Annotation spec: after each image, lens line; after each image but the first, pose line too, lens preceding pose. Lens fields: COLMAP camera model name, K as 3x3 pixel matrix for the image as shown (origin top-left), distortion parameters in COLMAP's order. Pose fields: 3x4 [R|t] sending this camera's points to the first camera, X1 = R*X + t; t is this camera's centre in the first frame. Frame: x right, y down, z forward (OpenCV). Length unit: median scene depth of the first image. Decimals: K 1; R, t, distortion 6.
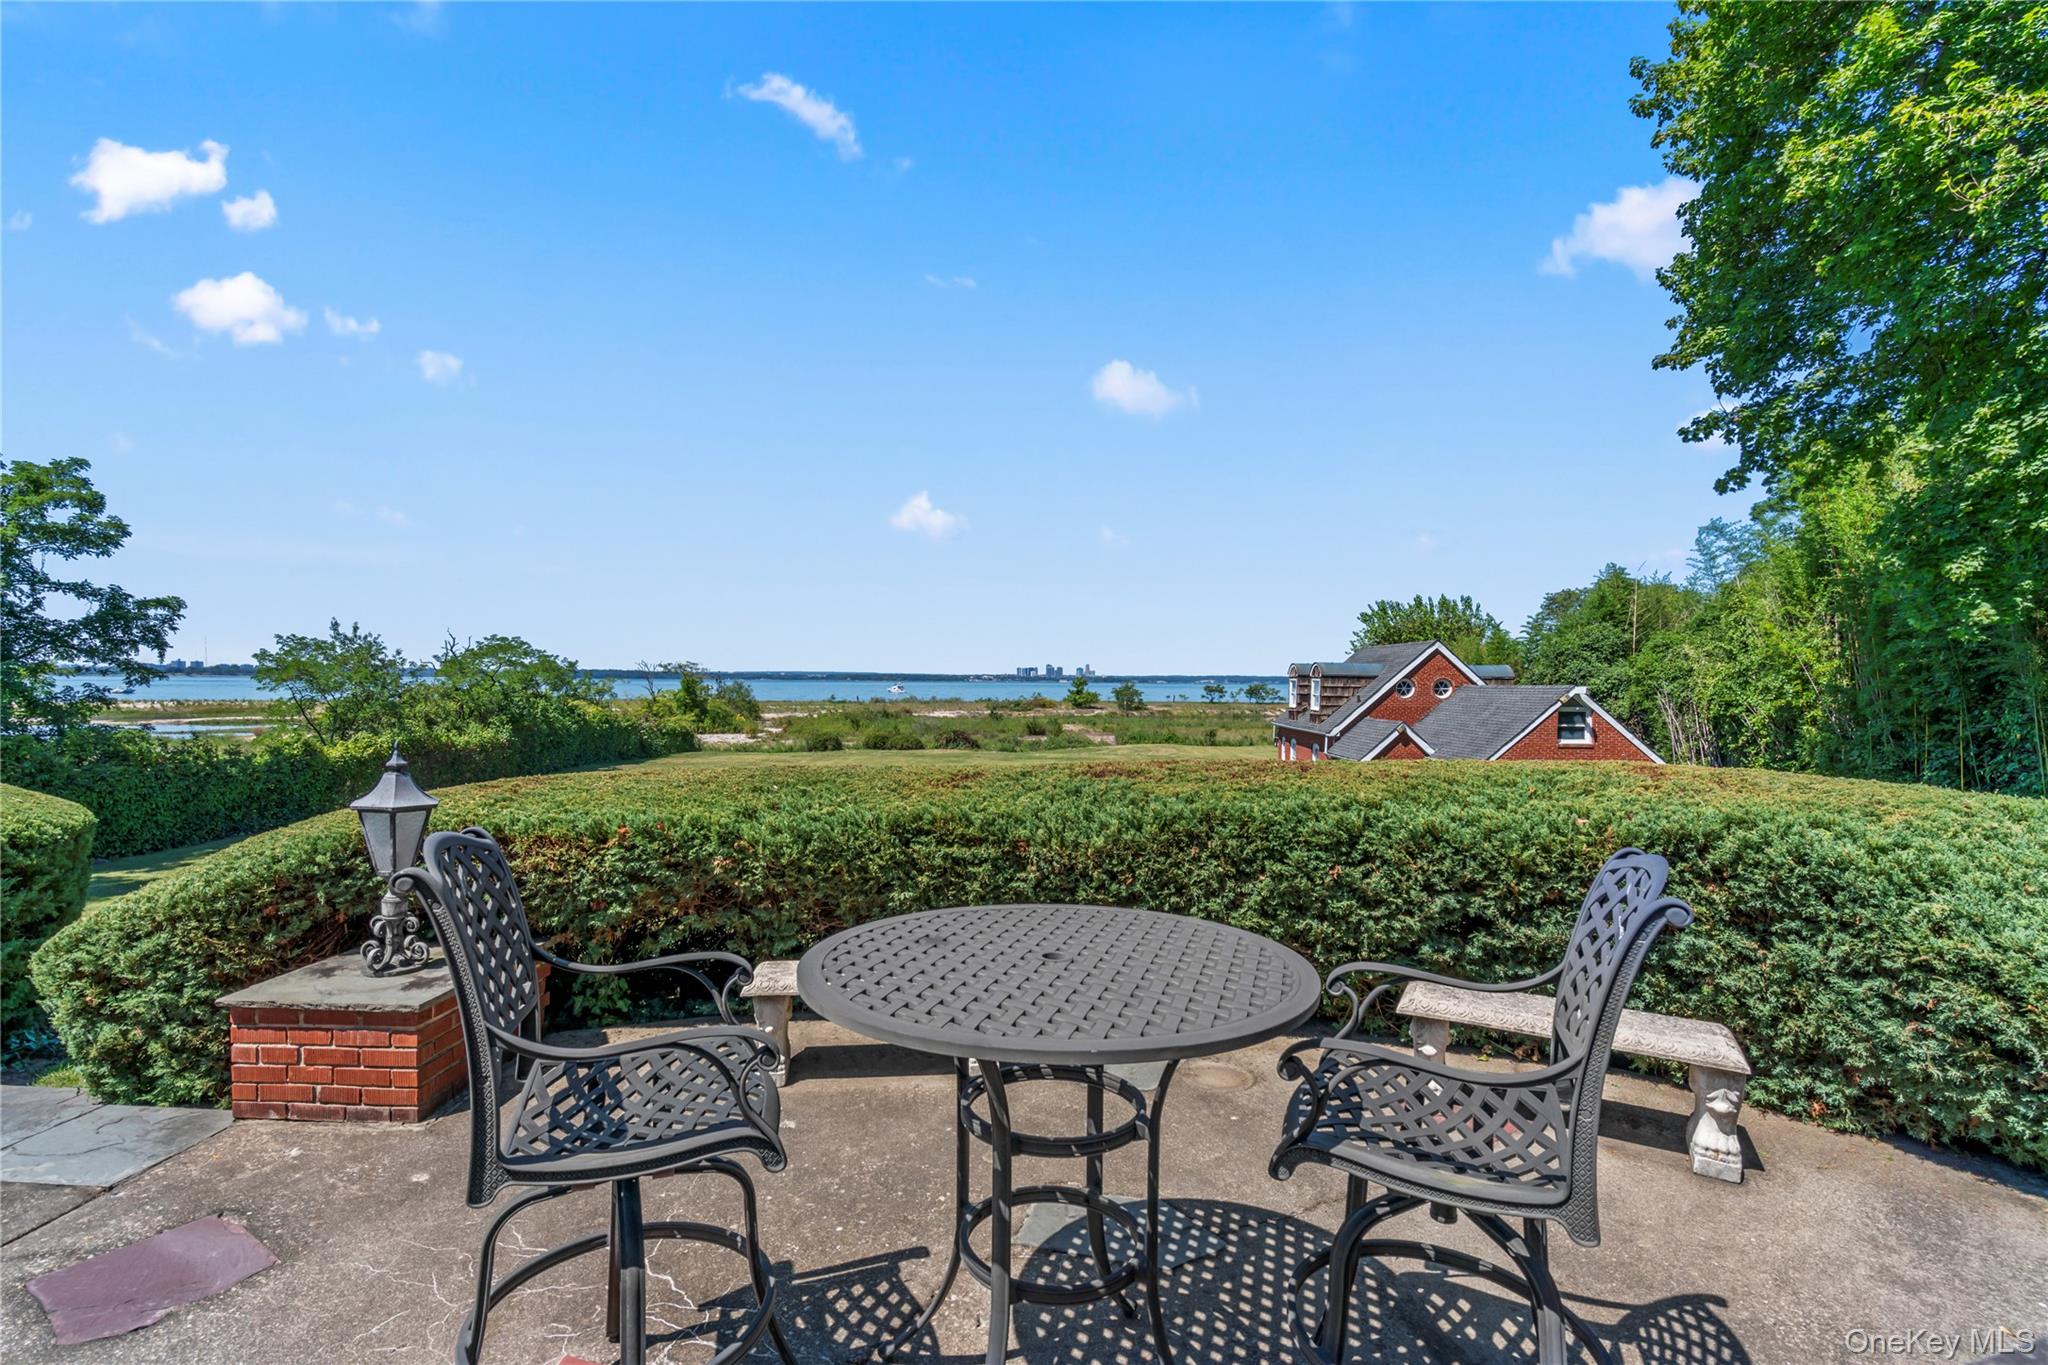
lens RADIAL K [[957.6, 0, 1002.2], [0, 957.6, 689.0], [0, 0, 1]] dist [-0.002112, -0.000142]
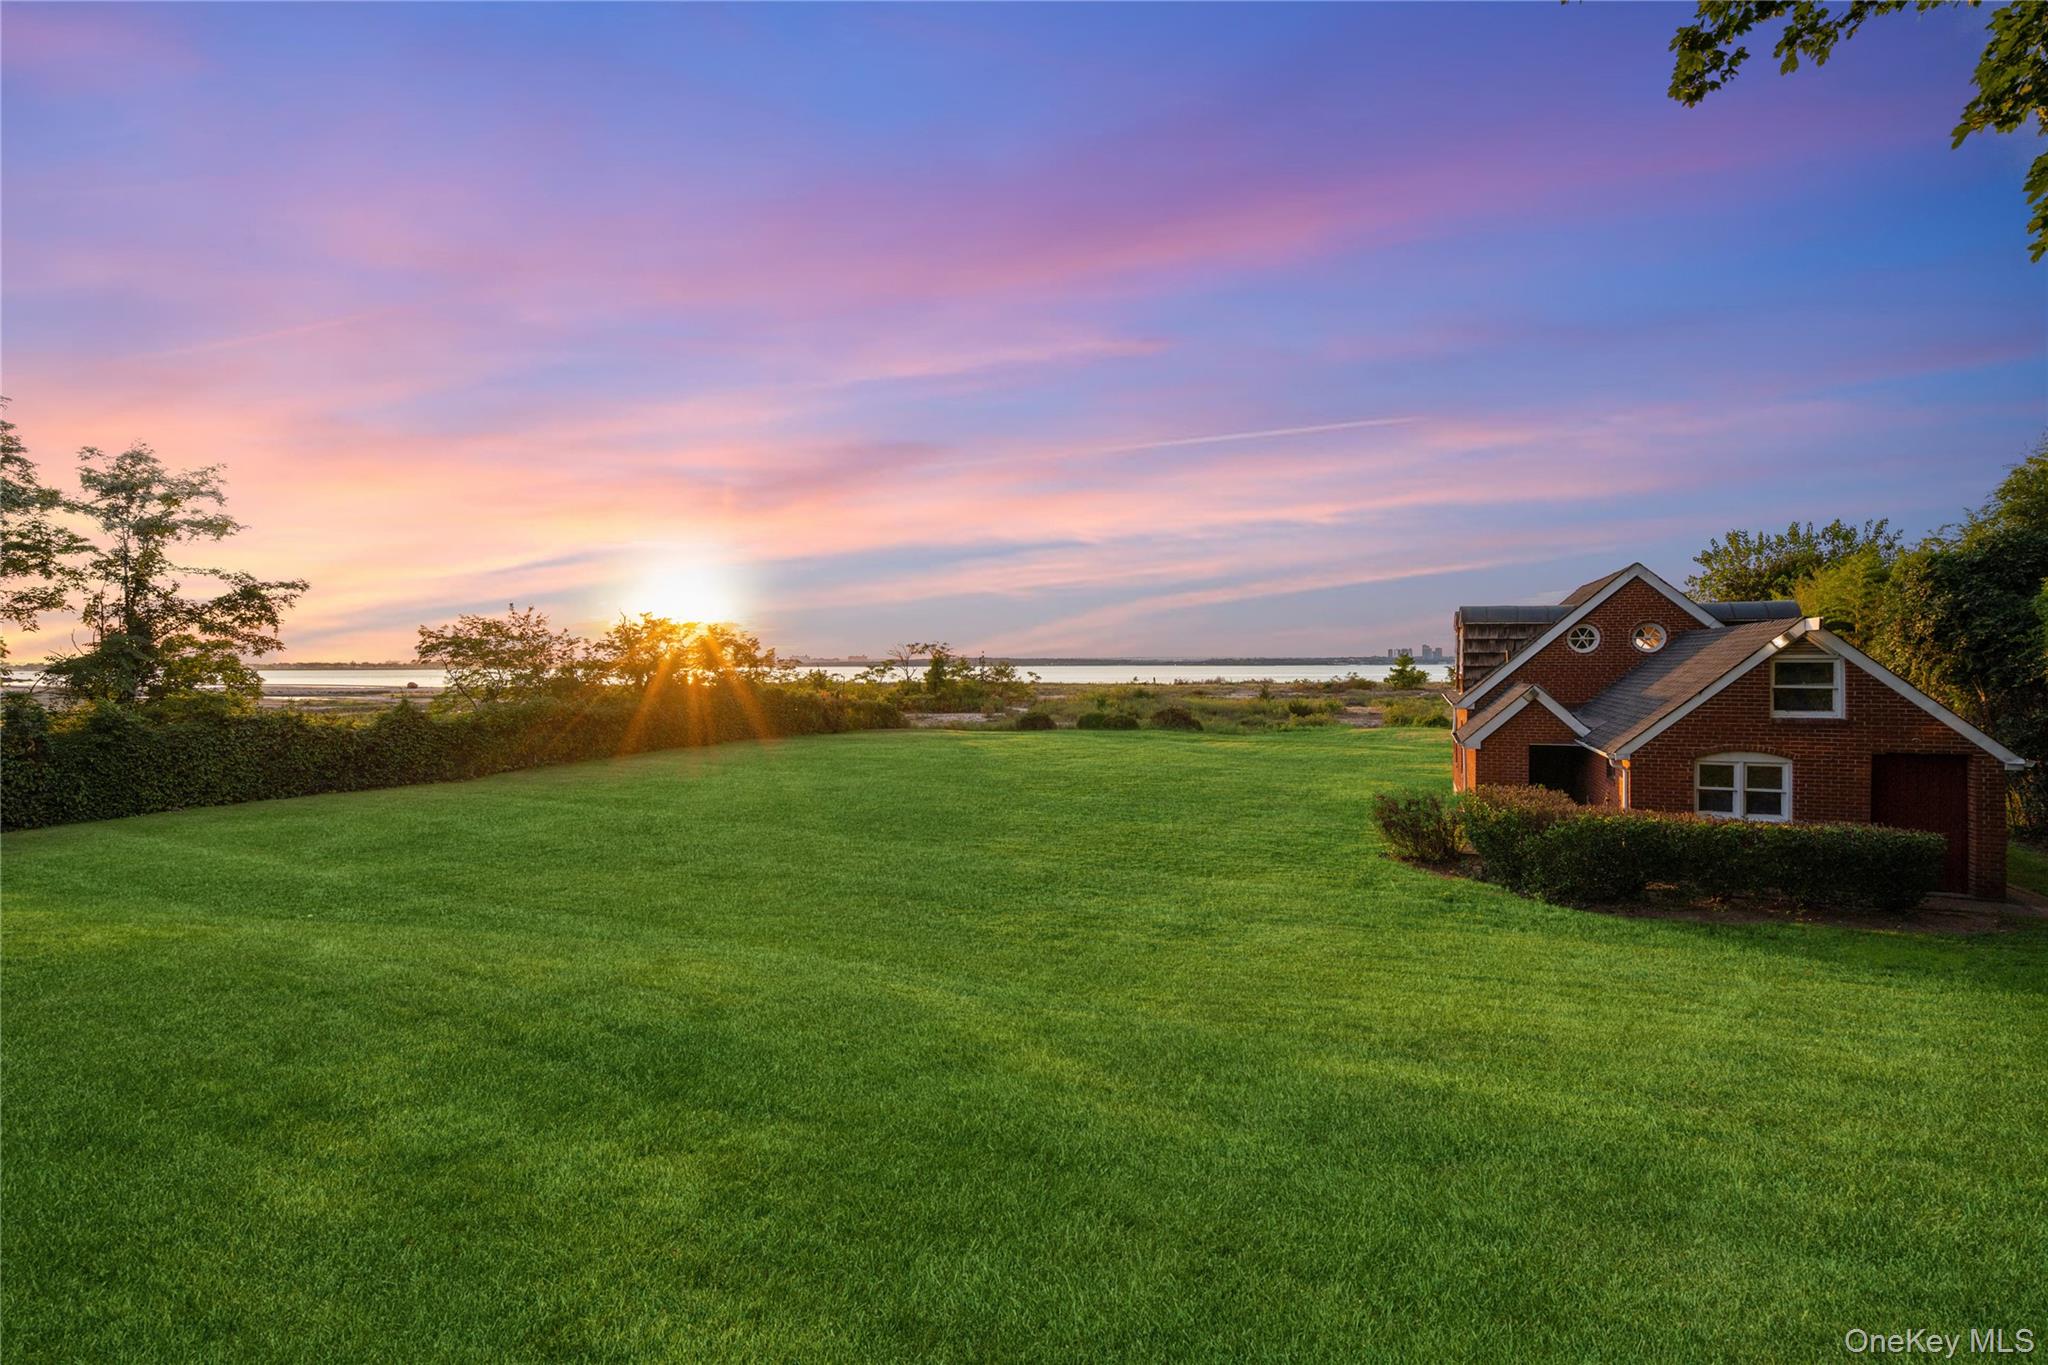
lens RADIAL K [[961.6, 0, 1022.8], [0, 961.6, 679.5], [0, 0, 1]] dist [0.003646, -0.001190]
pose [[0.930067, -0.007010, -0.367324, 0.363150], [0.008119, 0.999966, 0.001474, 0.029223], [0.367301, -0.004354, 0.930092, 0.269317]]
